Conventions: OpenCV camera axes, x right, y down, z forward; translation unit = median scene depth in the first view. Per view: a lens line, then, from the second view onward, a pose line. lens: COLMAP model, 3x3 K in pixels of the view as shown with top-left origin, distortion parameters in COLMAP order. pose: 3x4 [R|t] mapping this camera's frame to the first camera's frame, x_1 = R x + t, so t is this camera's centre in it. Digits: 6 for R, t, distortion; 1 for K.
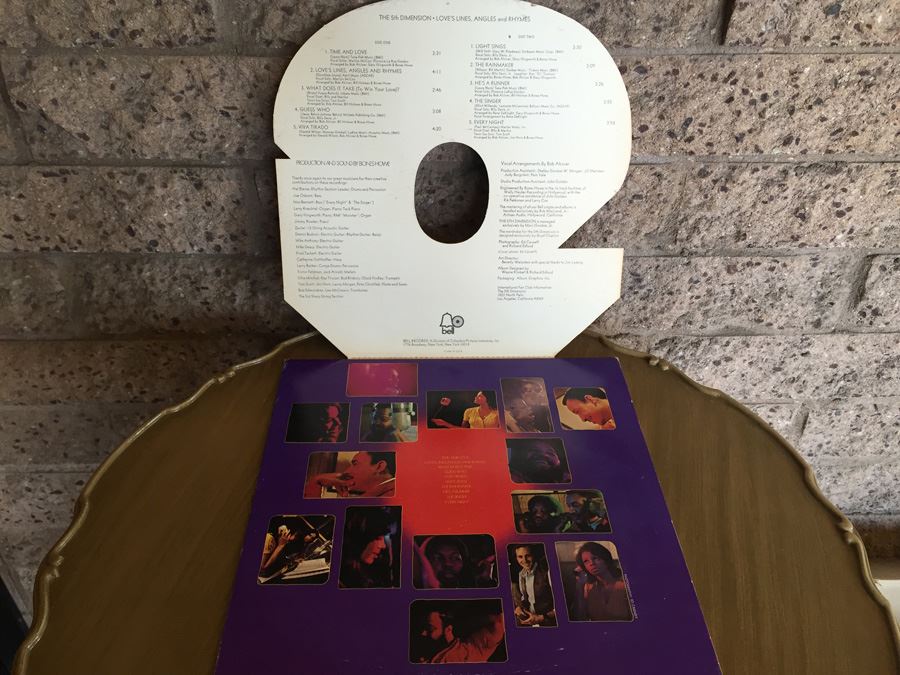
lens RADIAL K [[733.0, 0, 445.1], [0, 733.0, 328.5], [0, 0, 1]] dist [0.061948, -0.054241]
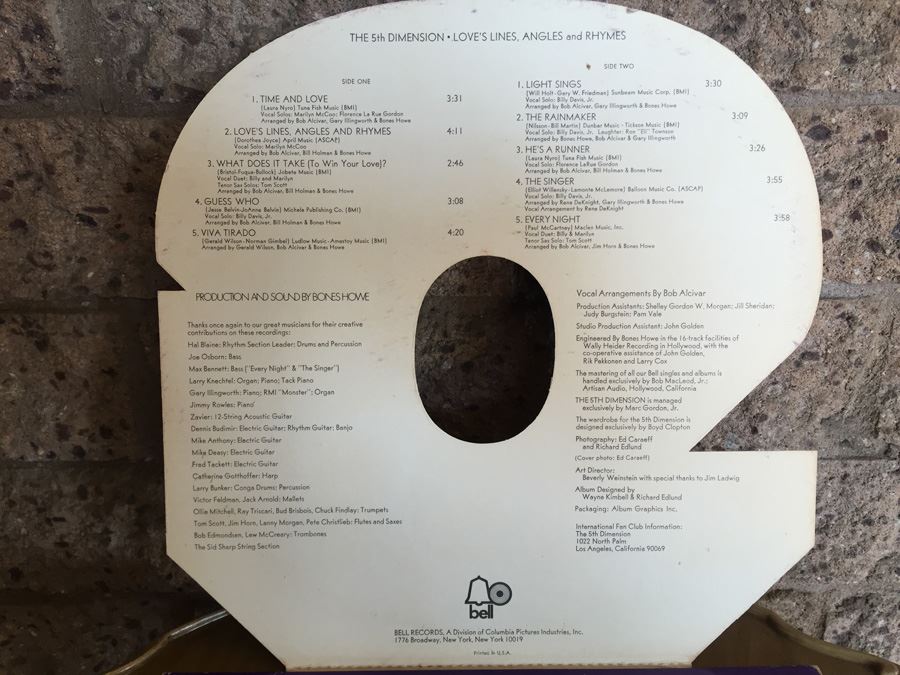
lens RADIAL K [[733.0, 0, 451.4], [0, 733.0, 339.2], [0, 0, 1]] dist [0.061948, -0.054241]
pose [[0.999690, -0.010973, -0.022334, -0.003279], [0.005884, 0.976306, -0.216313, -0.074602], [0.024178, 0.216115, 0.976069, 0.467998]]
